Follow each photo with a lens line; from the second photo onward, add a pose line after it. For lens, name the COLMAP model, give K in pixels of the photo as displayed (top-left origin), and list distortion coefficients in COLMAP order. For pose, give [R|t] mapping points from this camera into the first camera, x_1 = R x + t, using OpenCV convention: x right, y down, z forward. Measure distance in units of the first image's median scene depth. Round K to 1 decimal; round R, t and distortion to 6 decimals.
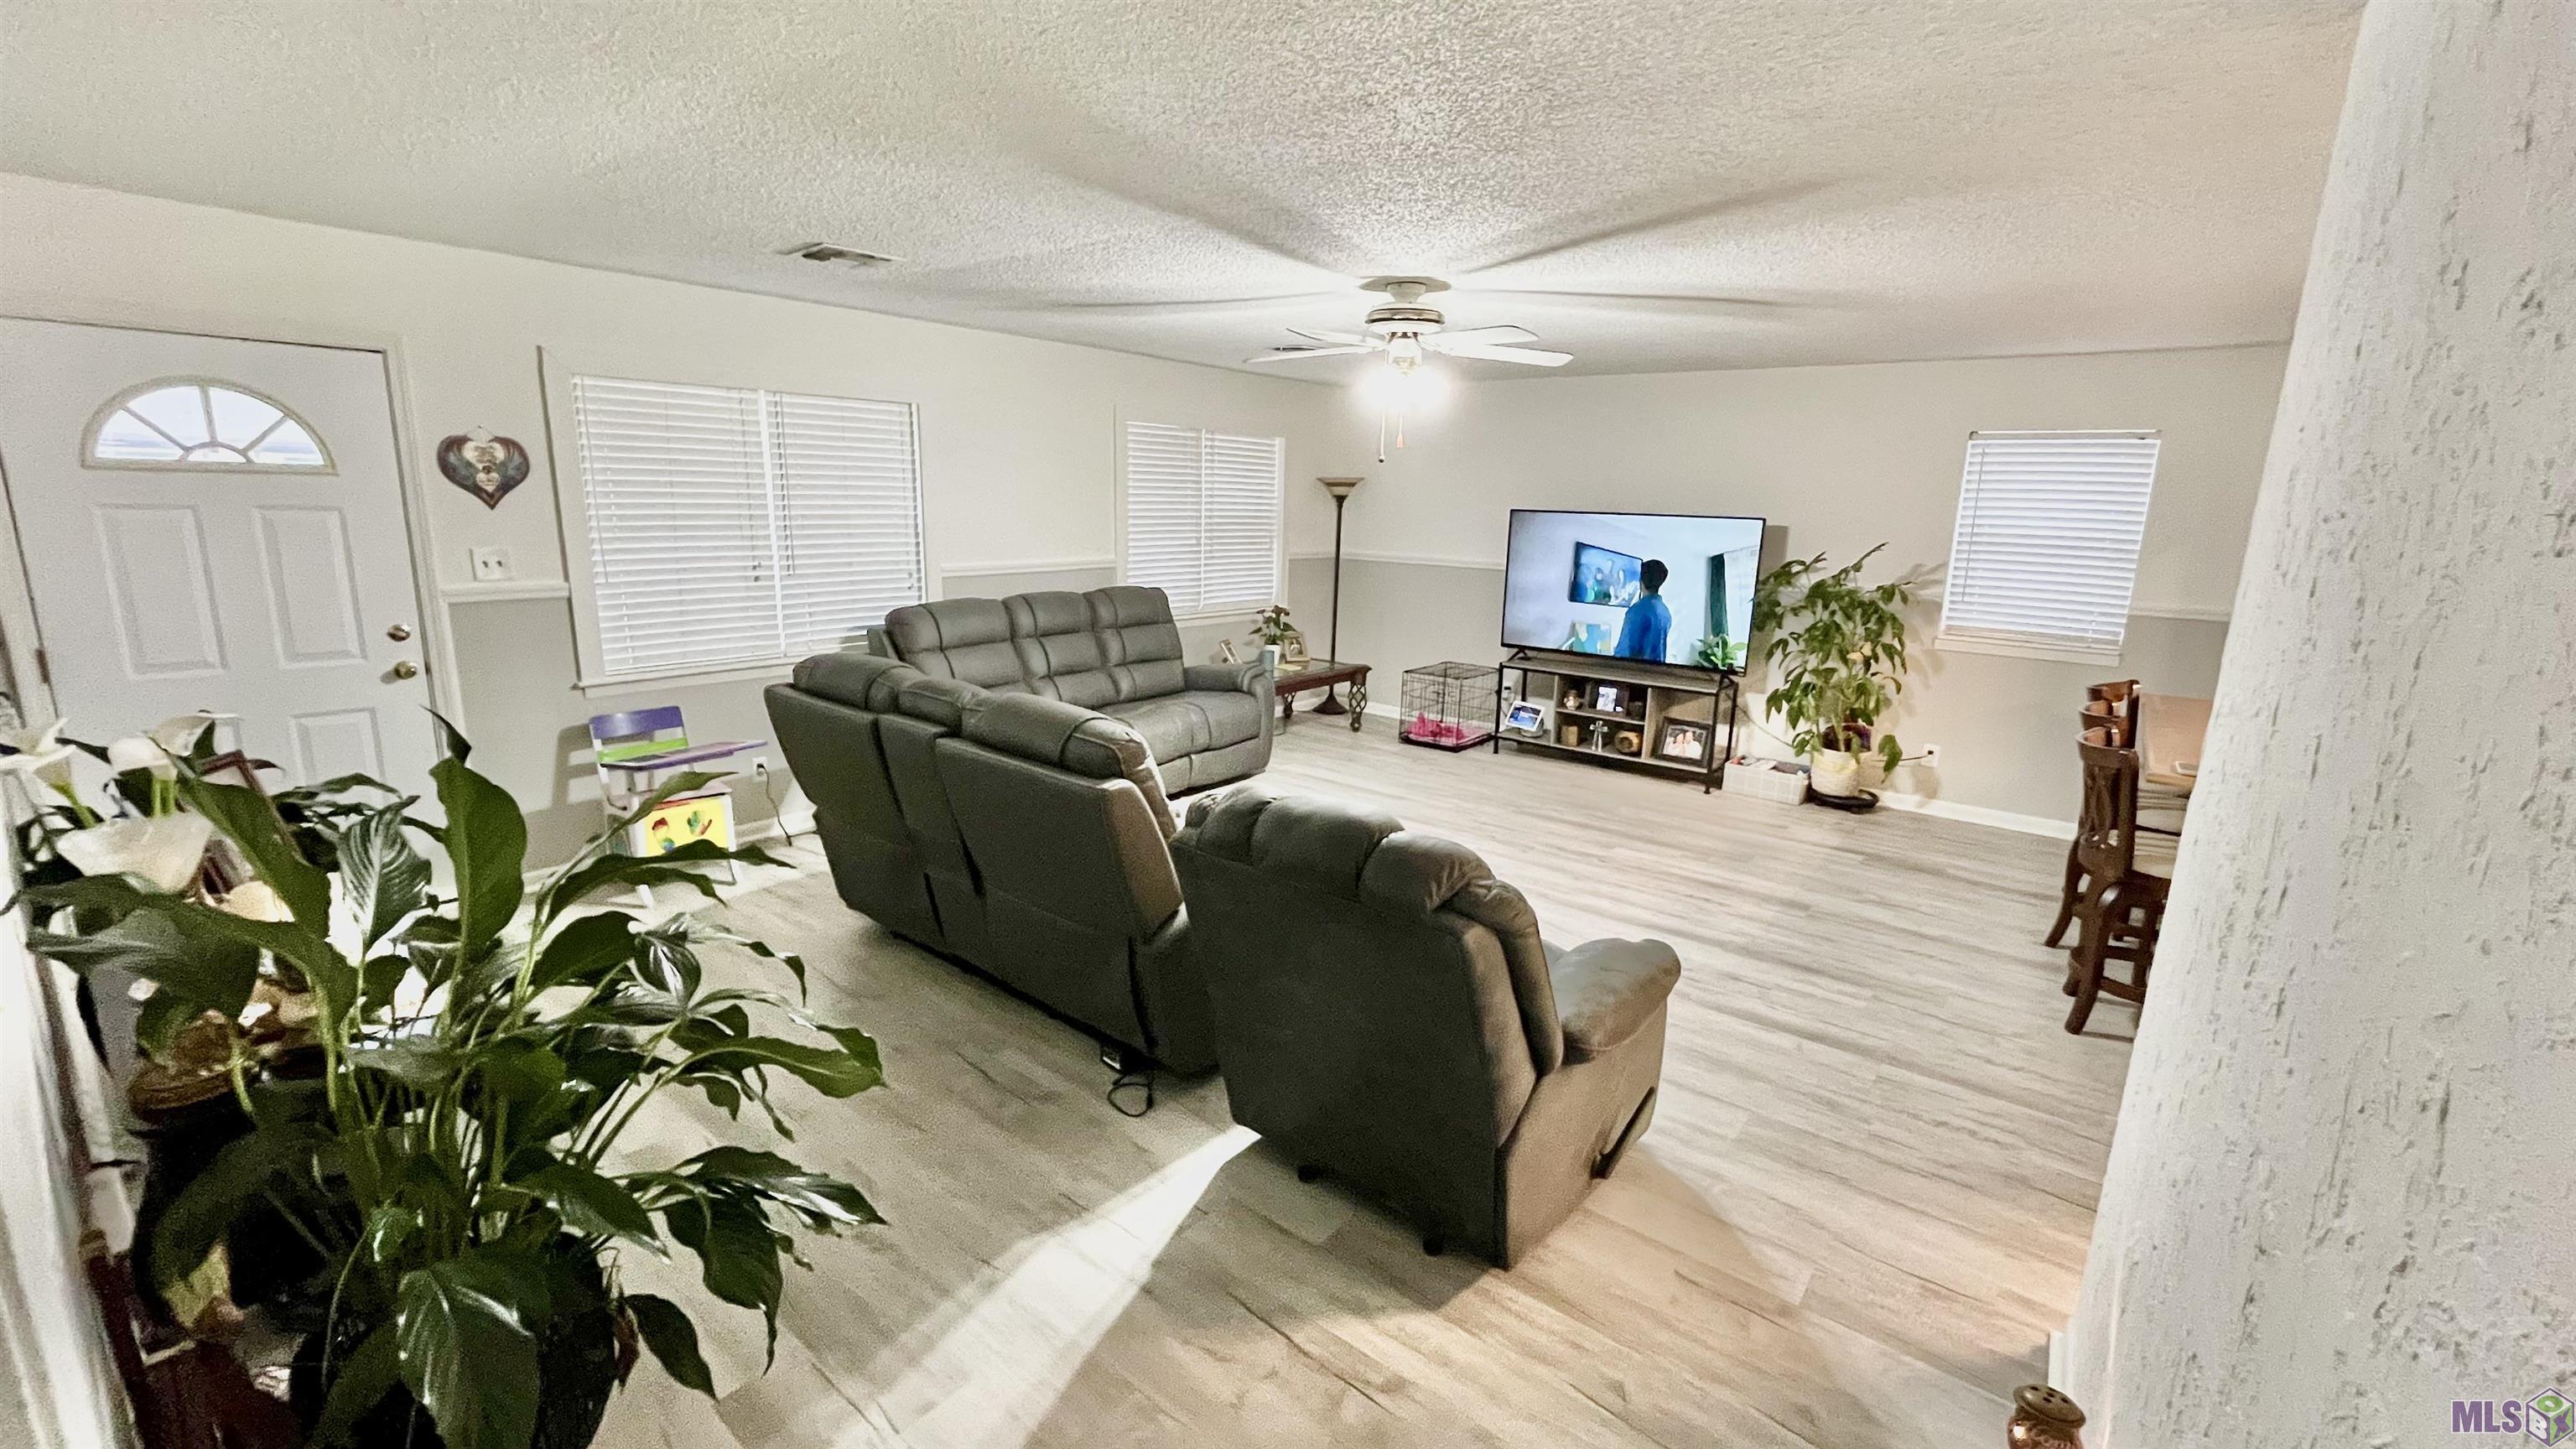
lens RADIAL K [[1052.4, 0, 1288.0], [0, 1052.4, 724.5], [0, 0, 1]] dist [-0.002100, -0.000249]
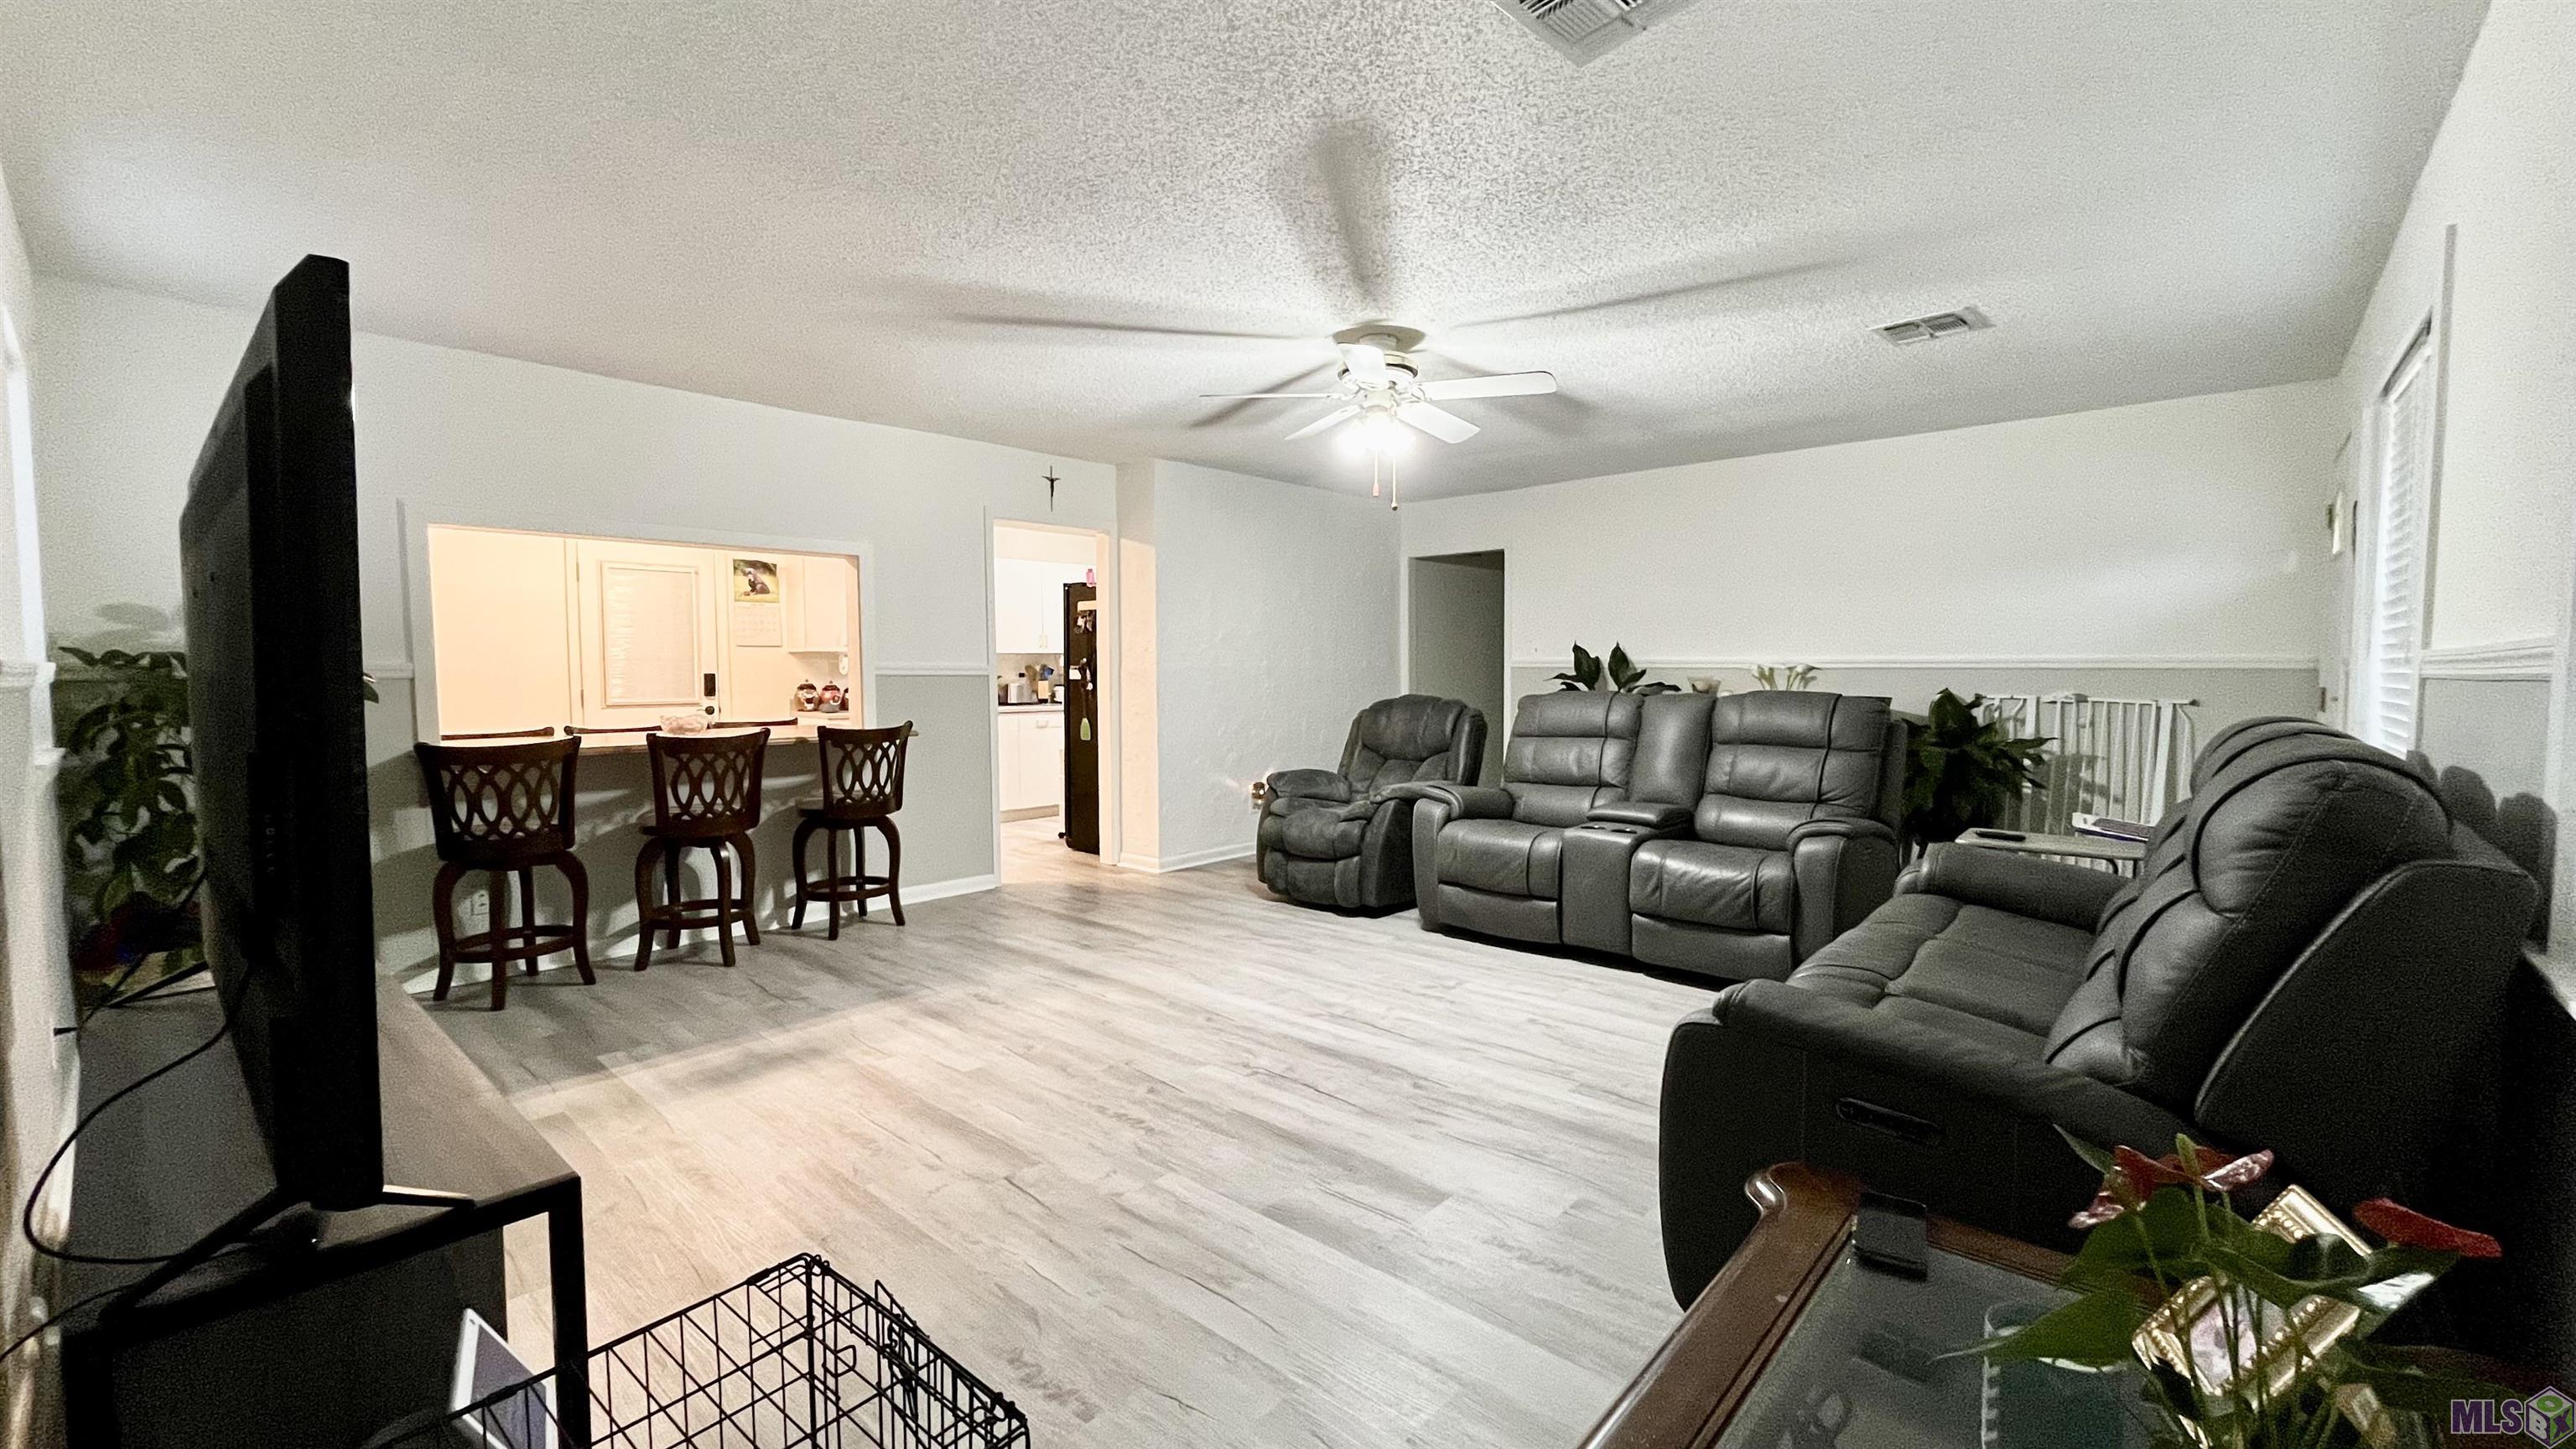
lens RADIAL K [[1052.4, 0, 1288.0], [0, 1052.4, 724.5], [0, 0, 1]] dist [-0.002100, -0.000249]
pose [[-0.998448, -0.028650, 0.047758, 0.105028], [-0.014671, 0.962549, 0.270711, -0.252203], [-0.053725, 0.269590, -0.961475, 1.559870]]
